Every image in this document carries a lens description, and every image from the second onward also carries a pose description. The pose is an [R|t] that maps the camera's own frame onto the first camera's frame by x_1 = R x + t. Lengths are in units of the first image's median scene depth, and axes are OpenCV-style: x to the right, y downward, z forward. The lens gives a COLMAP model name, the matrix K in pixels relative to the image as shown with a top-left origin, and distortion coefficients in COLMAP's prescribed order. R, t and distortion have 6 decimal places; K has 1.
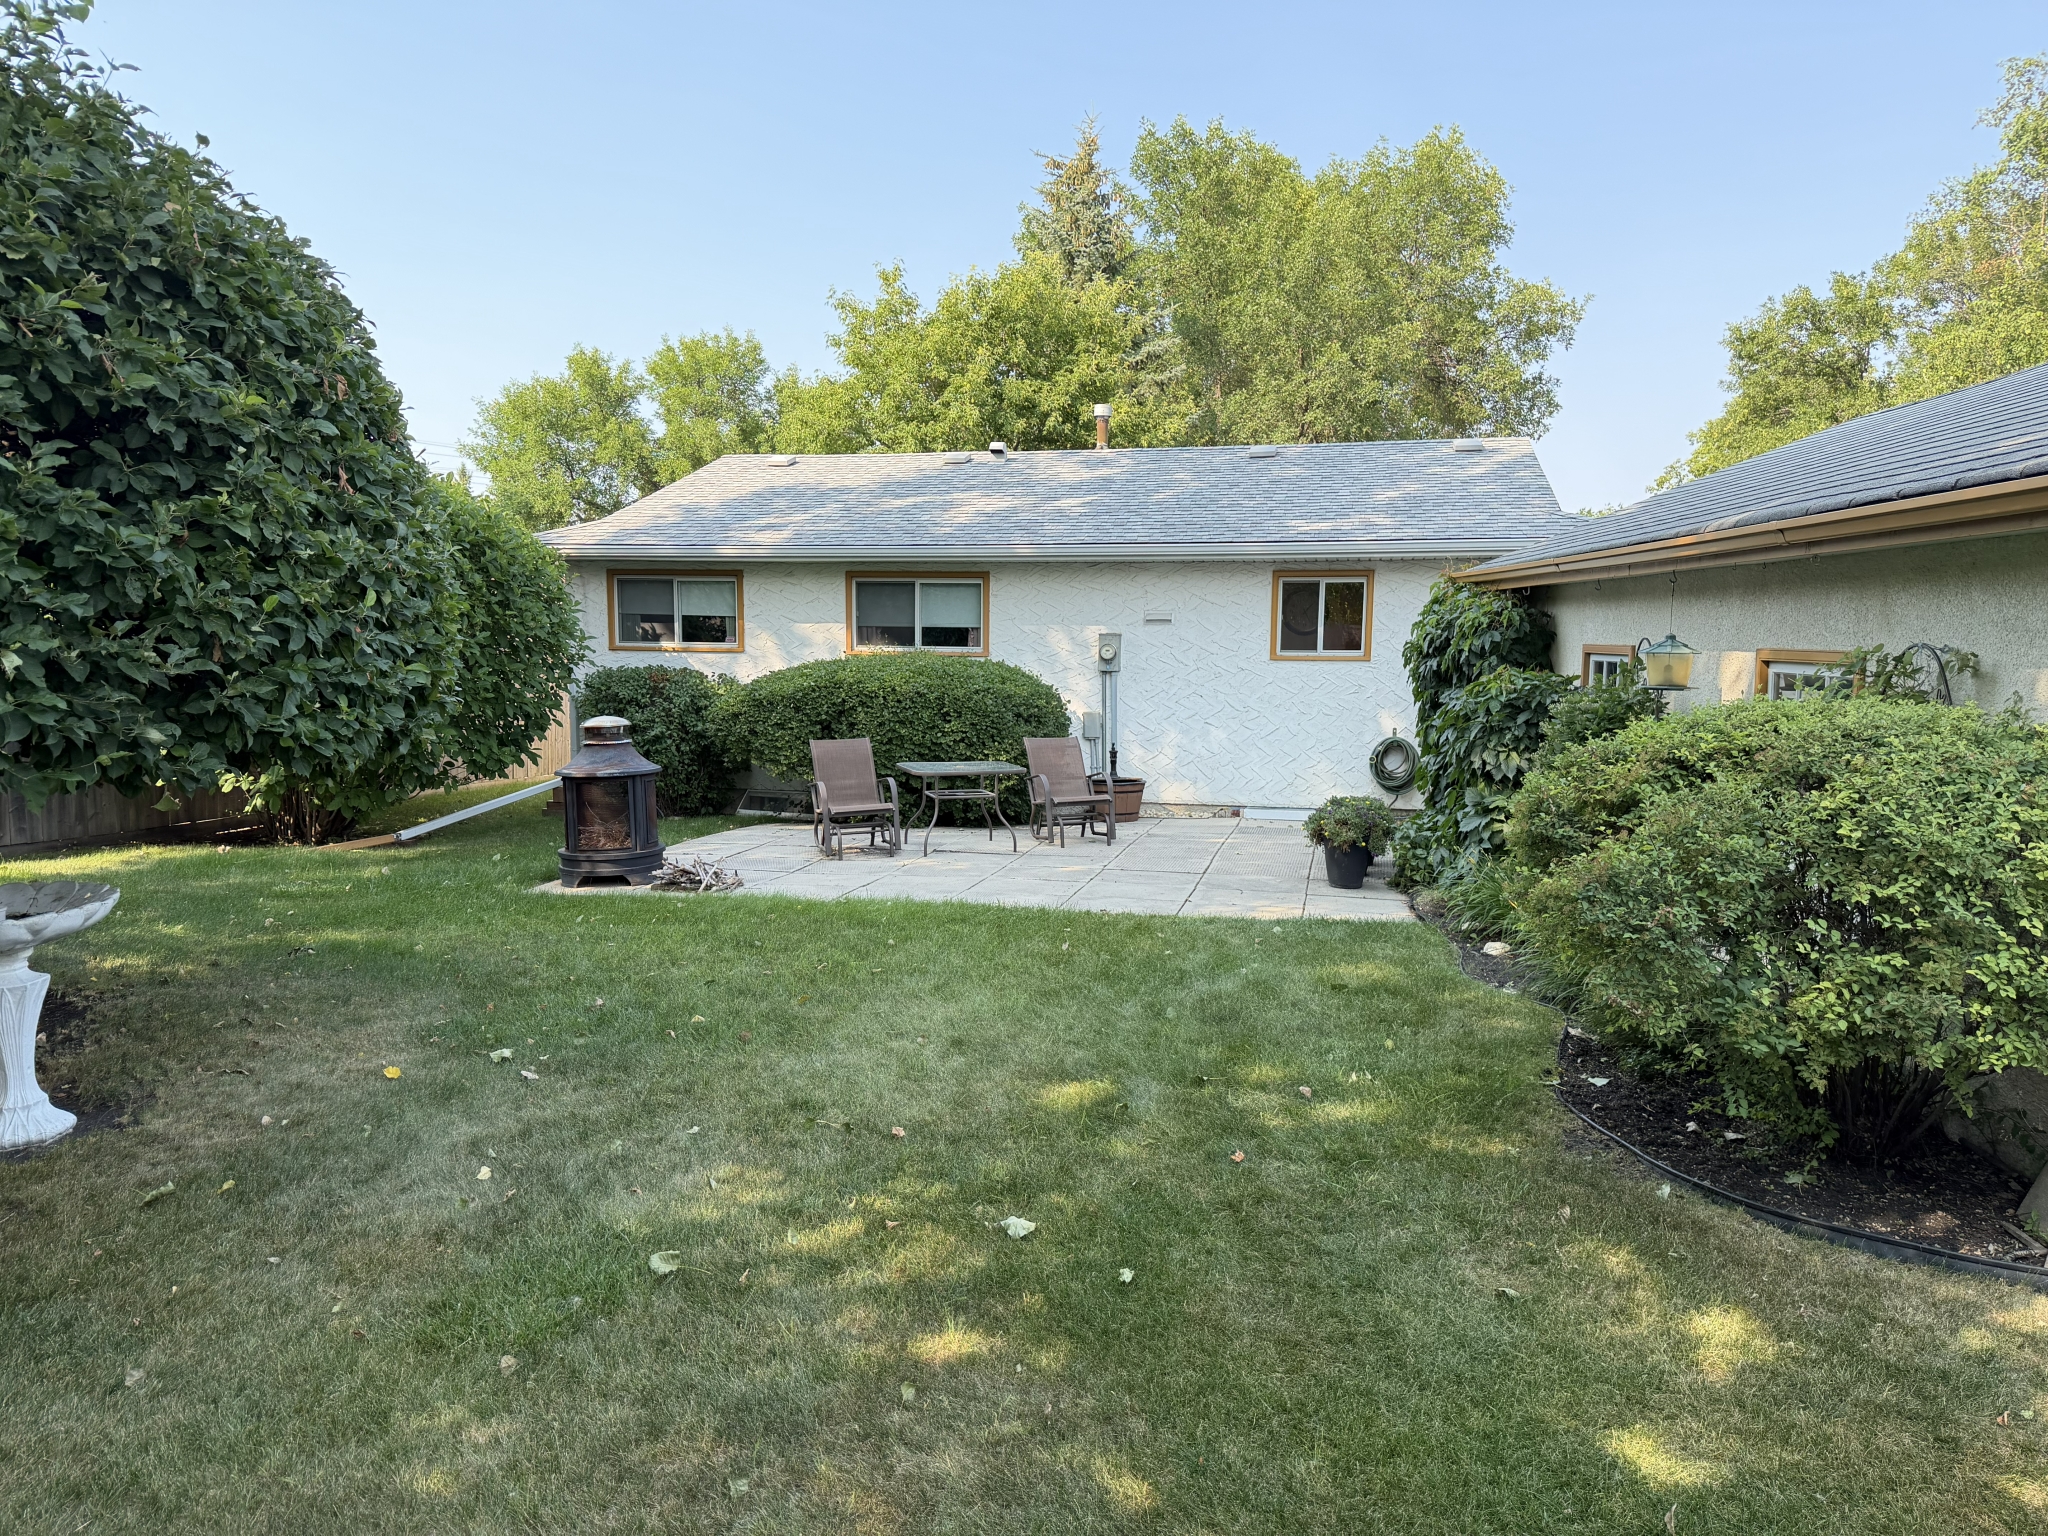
lens RADIAL K [[1431.2, 0, 1015.6], [0, 1431.2, 788.4], [0, 0, 1]] dist [0.053182, -0.064275]
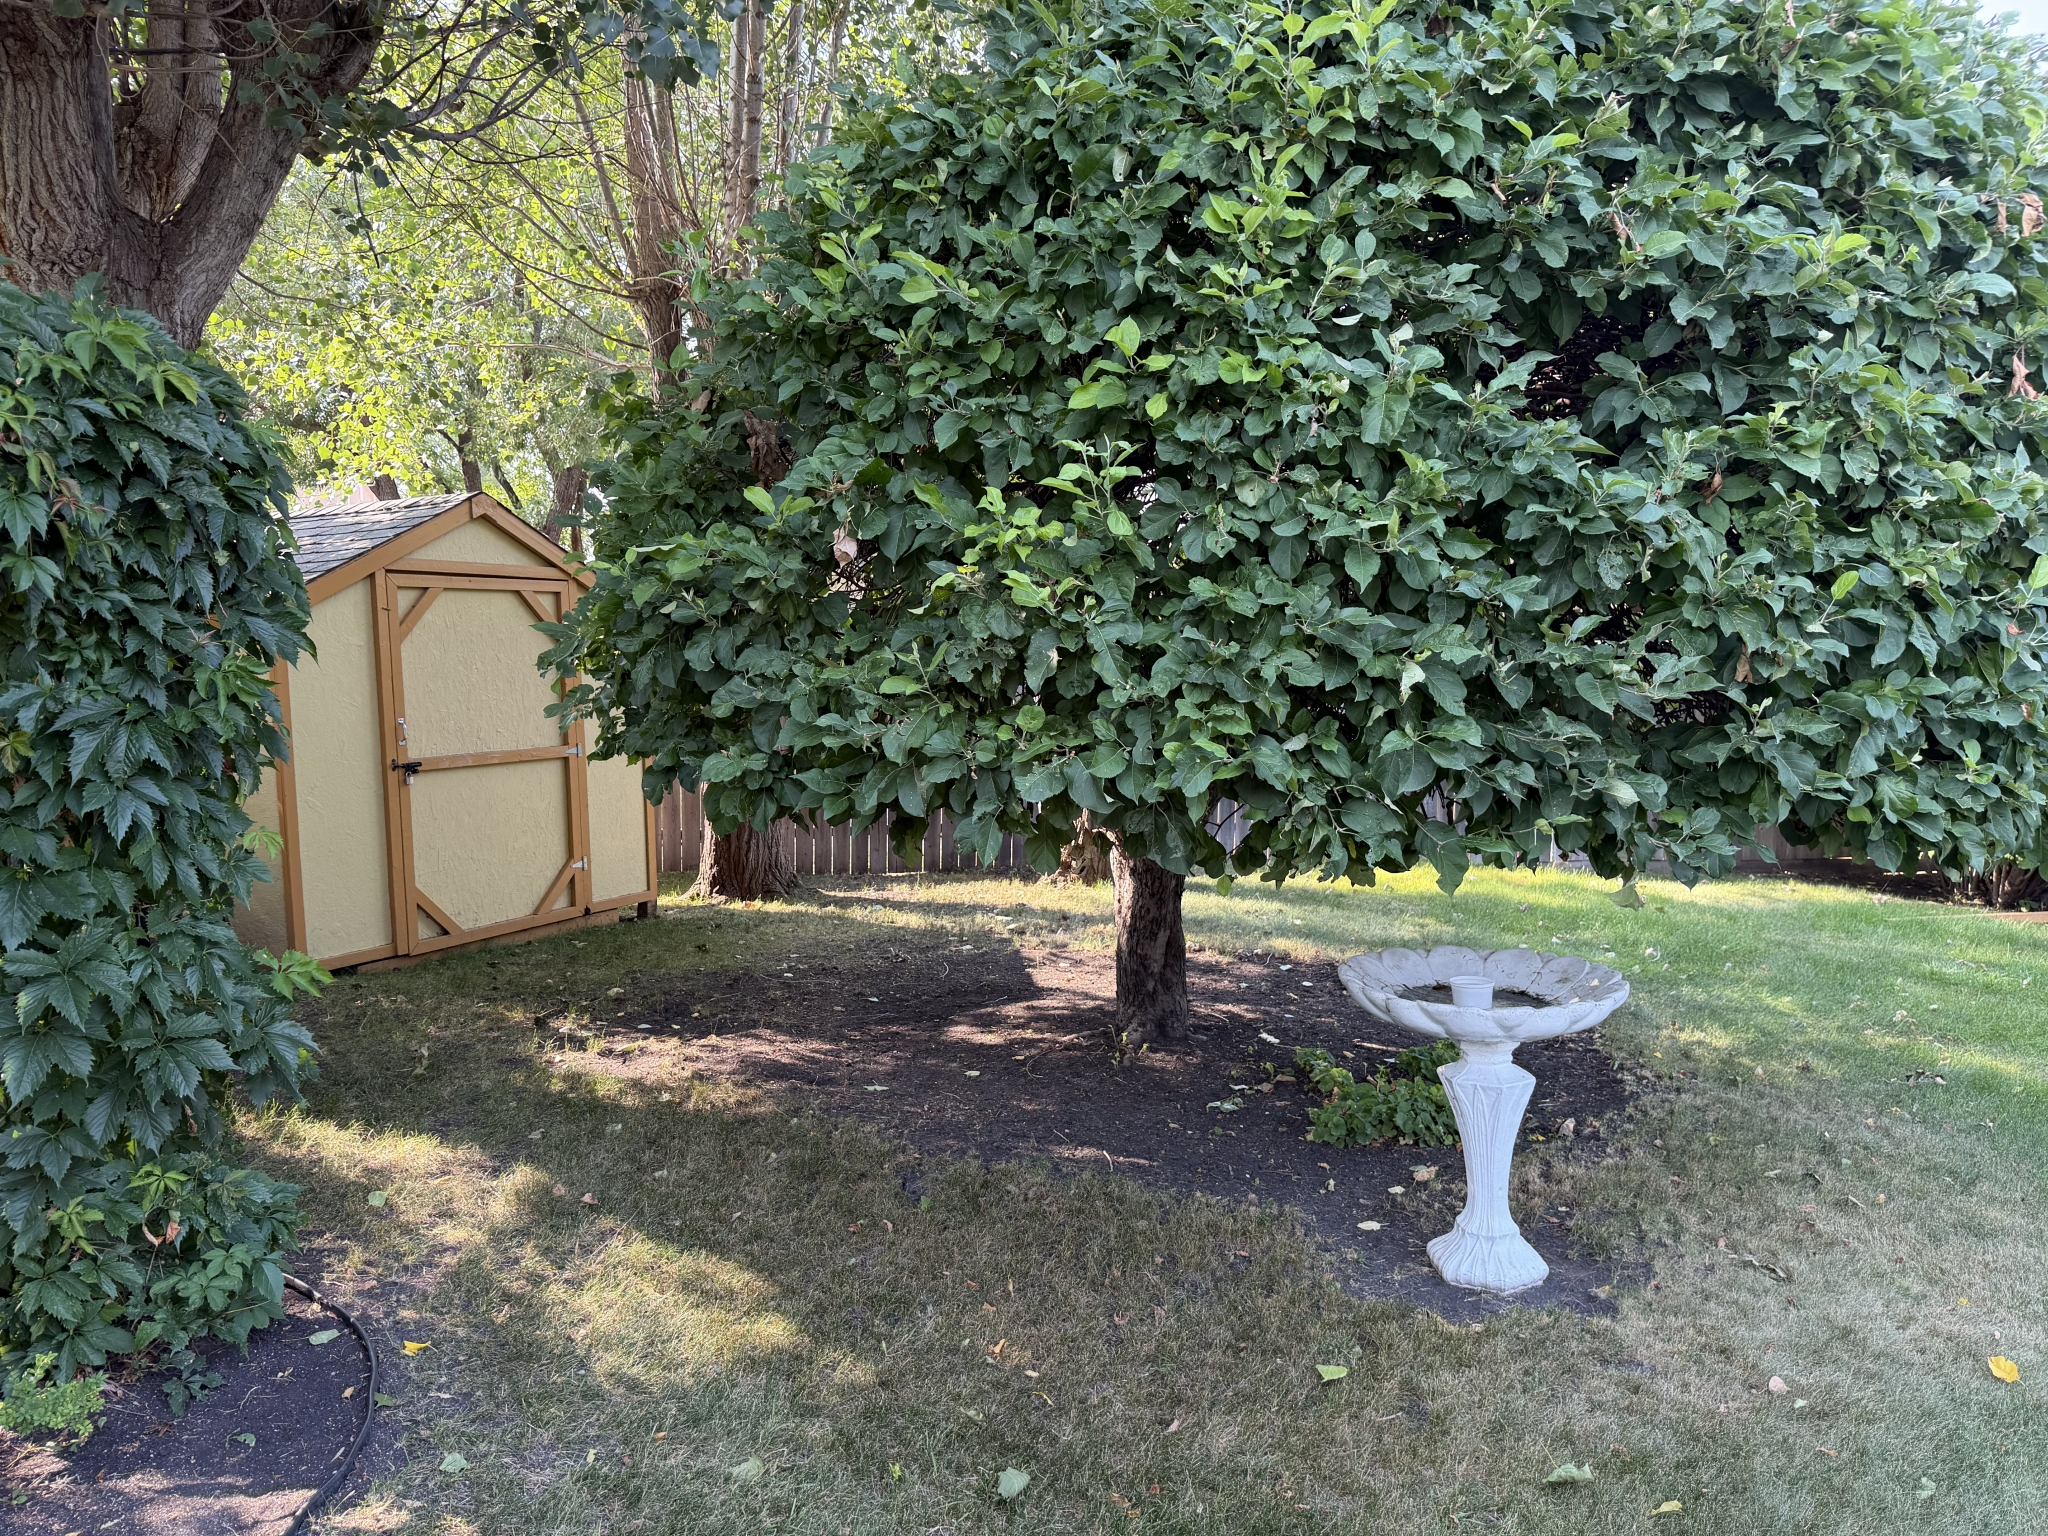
lens RADIAL K [[1431.2, 0, 1023.4], [0, 1431.2, 767.4], [0, 0, 1]] dist [0.053182, -0.064275]
pose [[0.476281, 0.074659, -0.876118, -0.149588], [-0.093946, 0.995006, 0.033719, -0.042089], [0.874260, 0.066248, 0.480916, 0.427088]]
